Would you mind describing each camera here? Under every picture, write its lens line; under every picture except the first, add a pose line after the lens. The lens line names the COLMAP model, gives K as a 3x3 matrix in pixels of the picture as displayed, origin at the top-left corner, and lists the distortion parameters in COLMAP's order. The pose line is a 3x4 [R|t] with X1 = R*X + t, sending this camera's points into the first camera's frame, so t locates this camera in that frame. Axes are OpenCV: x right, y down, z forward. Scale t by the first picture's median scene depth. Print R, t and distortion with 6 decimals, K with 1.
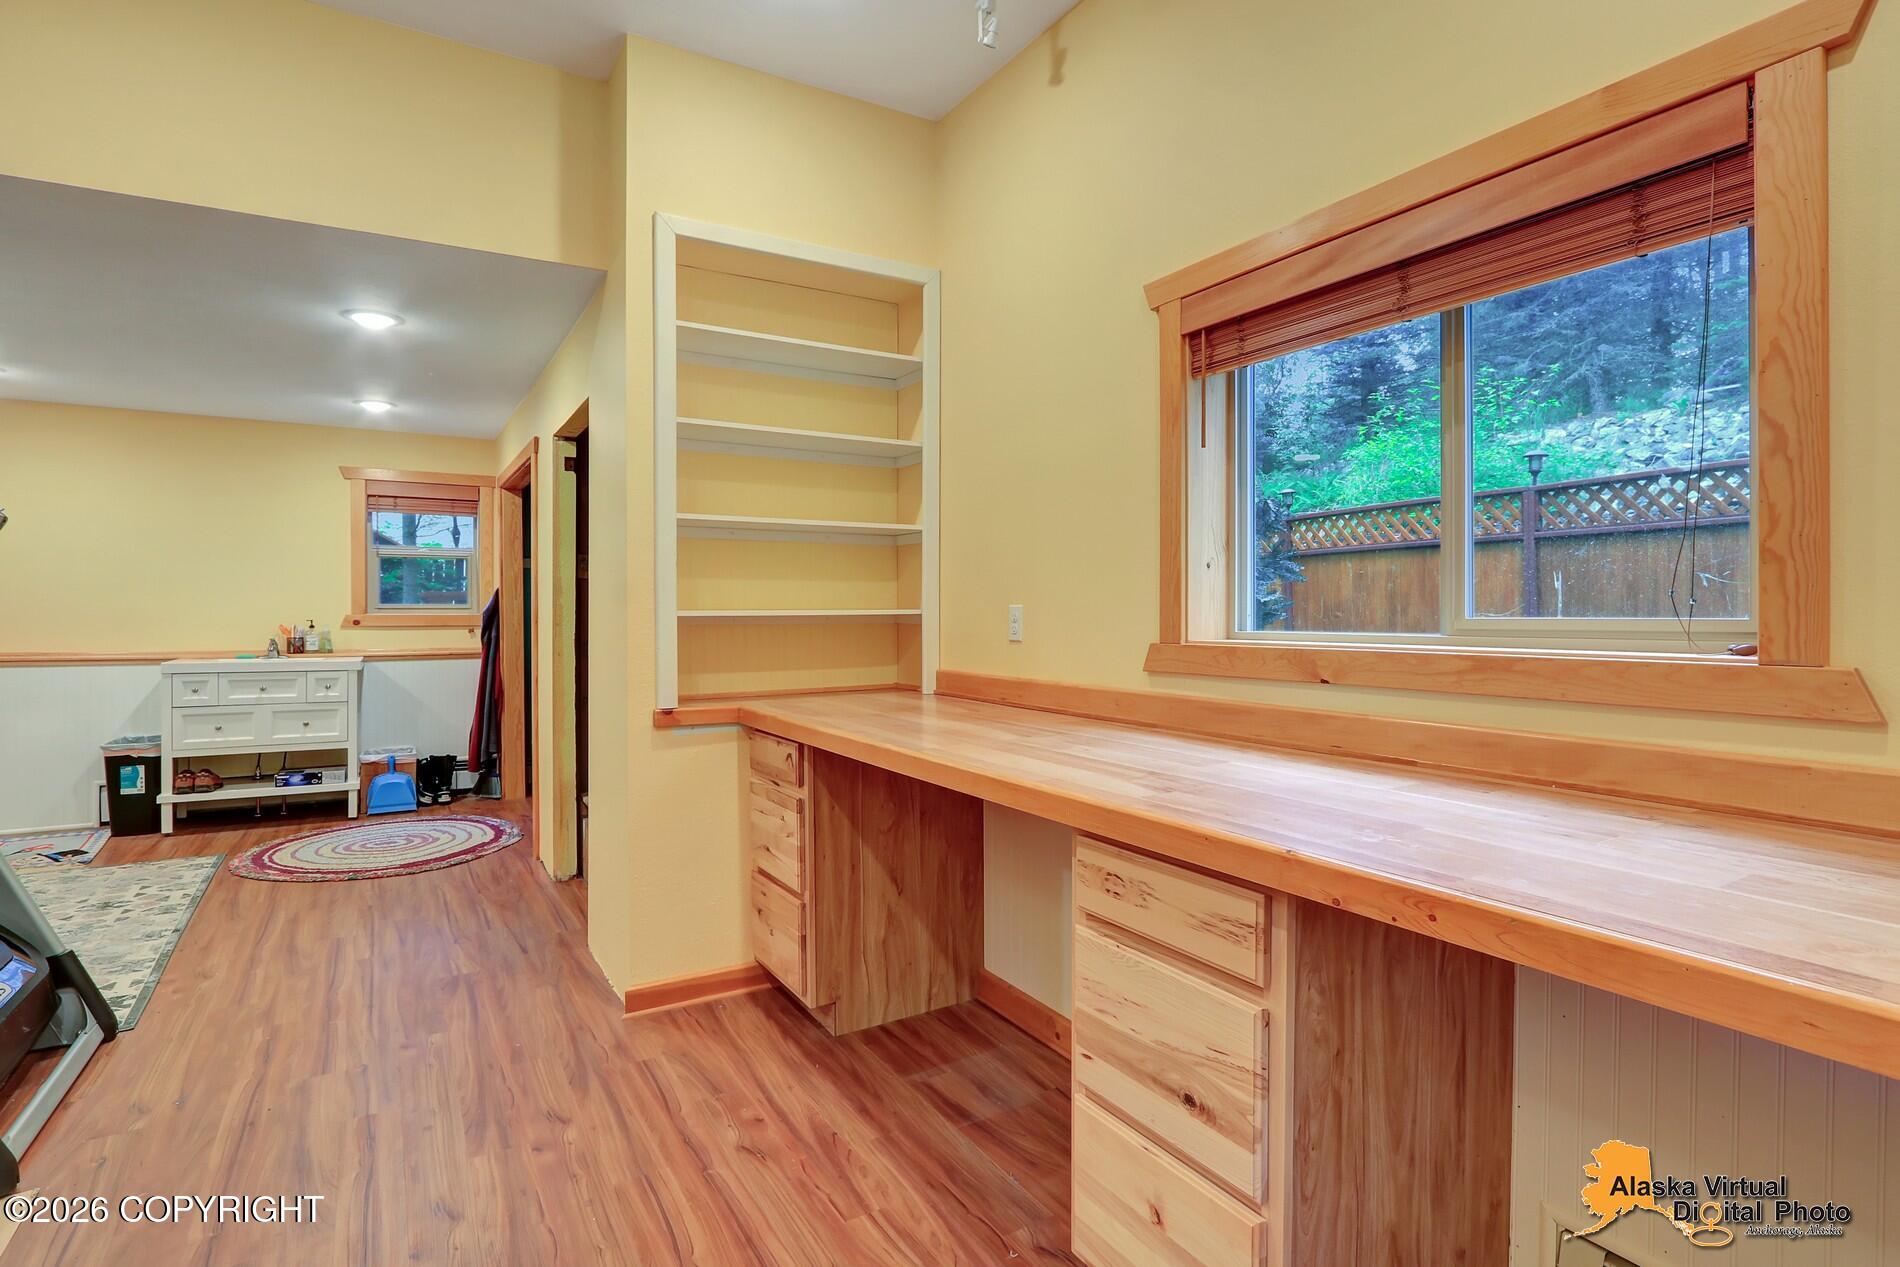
lens RADIAL K [[917.7, 0, 944.3], [0, 917.7, 605.2], [0, 0, 1]] dist [-0.014250, 0.000869]
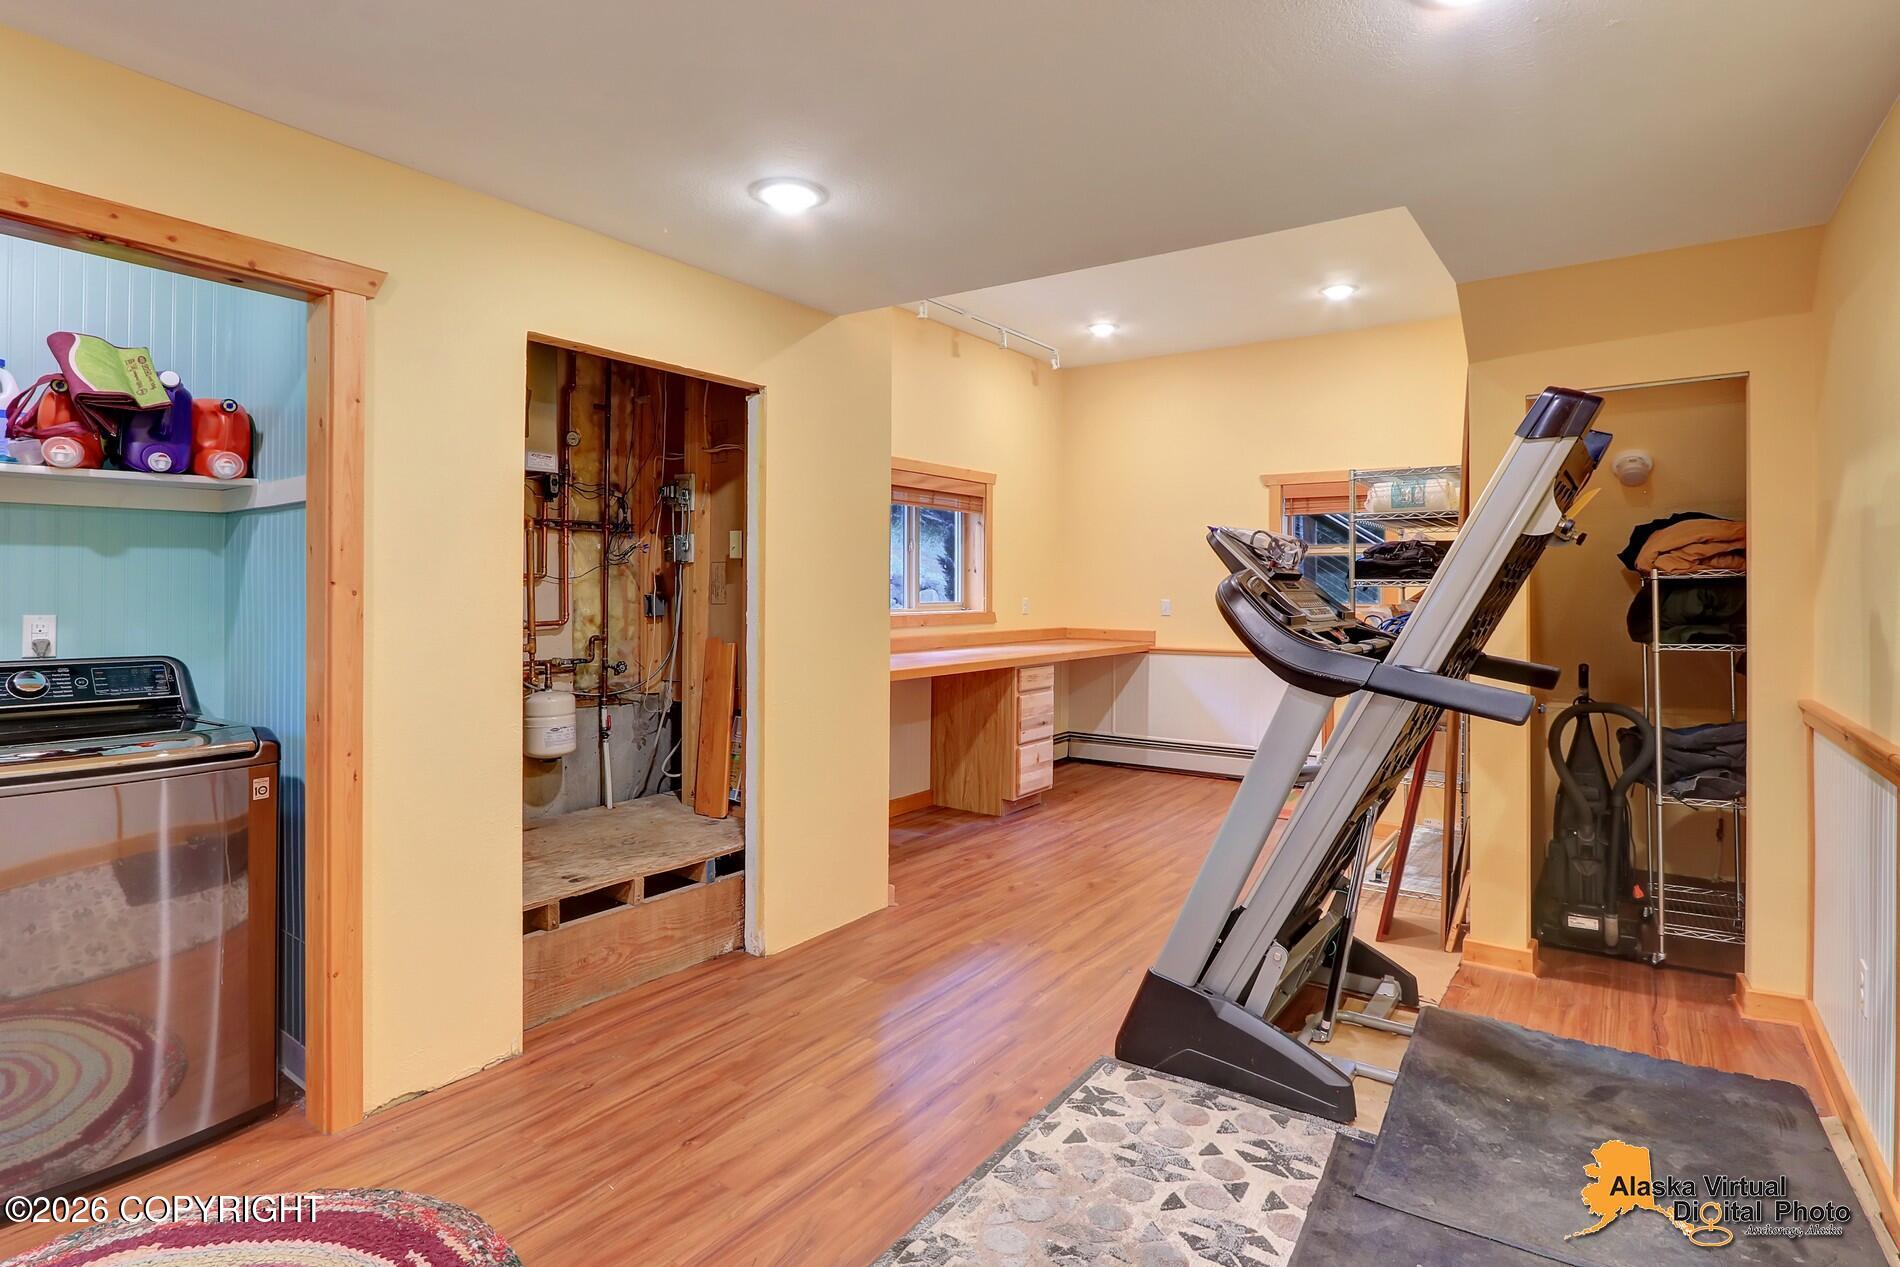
lens RADIAL K [[961.5, 0, 947.9], [0, 961.5, 606.3], [0, 0, 1]] dist [-0.017224, 0.002414]
pose [[-0.390508, -0.014581, 0.920484, -1.568644], [-0.006972, 0.999893, 0.012881, -0.009977], [-0.920573, -0.001388, -0.390568, 1.383196]]
